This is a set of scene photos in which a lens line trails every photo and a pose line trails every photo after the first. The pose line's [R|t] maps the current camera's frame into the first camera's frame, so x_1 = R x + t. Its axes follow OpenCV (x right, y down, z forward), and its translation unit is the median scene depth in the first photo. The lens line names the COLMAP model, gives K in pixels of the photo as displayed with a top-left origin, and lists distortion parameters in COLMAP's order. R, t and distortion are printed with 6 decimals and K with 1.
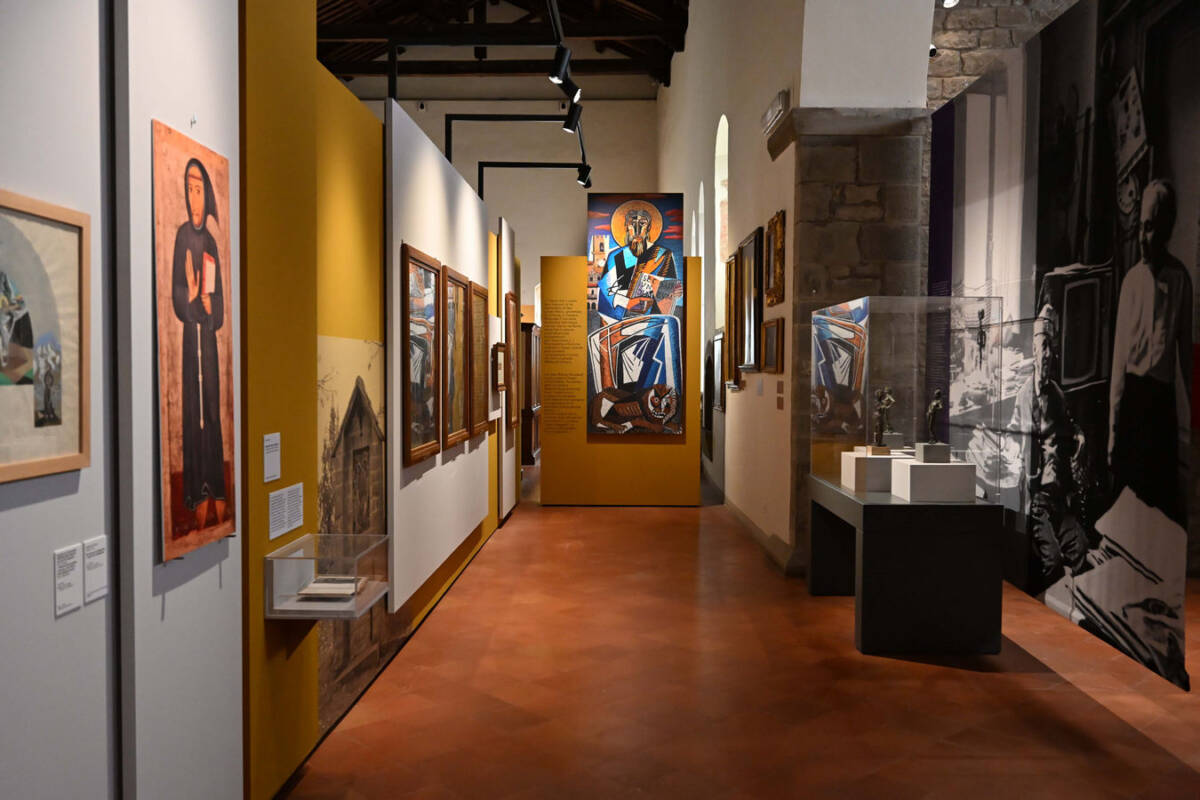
lens RADIAL K [[1021.6, 0, 596.6], [0, 1021.6, 407.9], [0, 0, 1]] dist [-0.005232, -0.004340]
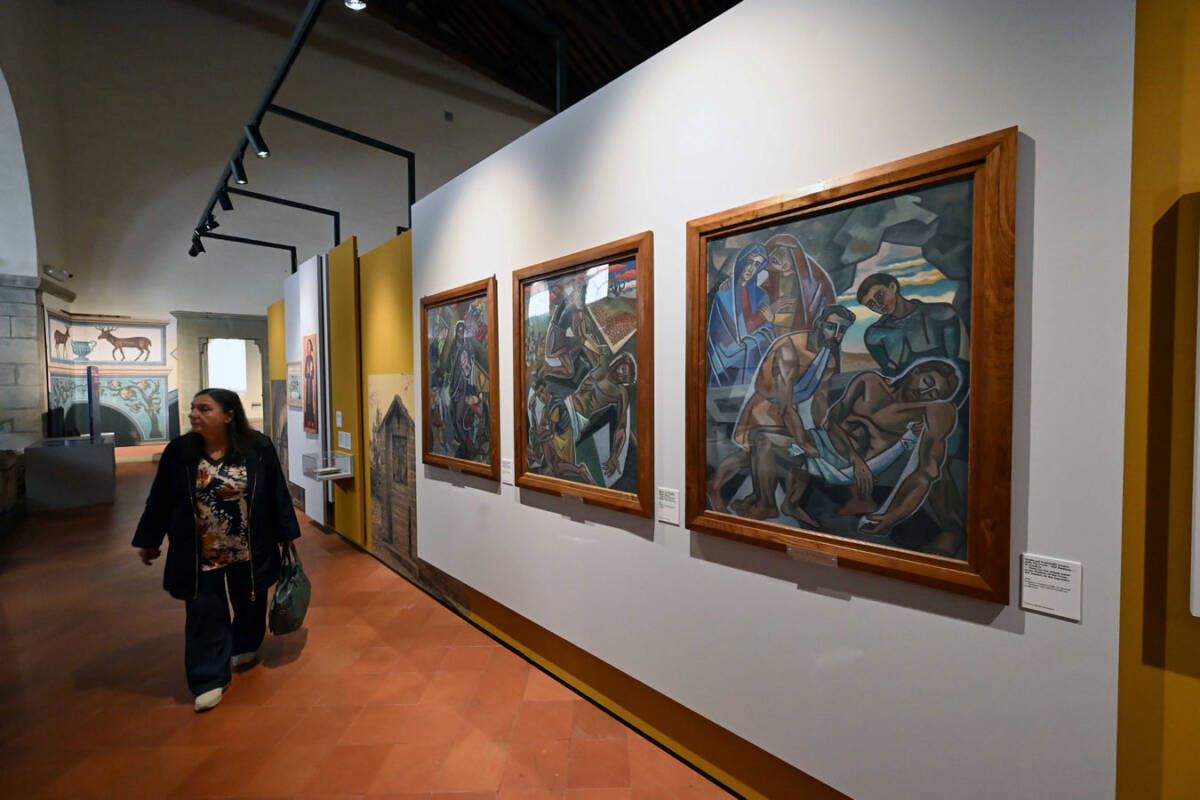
lens RADIAL K [[470.2, 0, 601.7], [0, 470.2, 396.9], [0, 0, 1]] dist [-0.001632, -0.000123]
pose [[-0.673547, 0.019475, -0.738888, 0.131932], [-0.025234, 0.998464, 0.049320, -0.076509], [0.738714, 0.051864, -0.672021, 1.827520]]
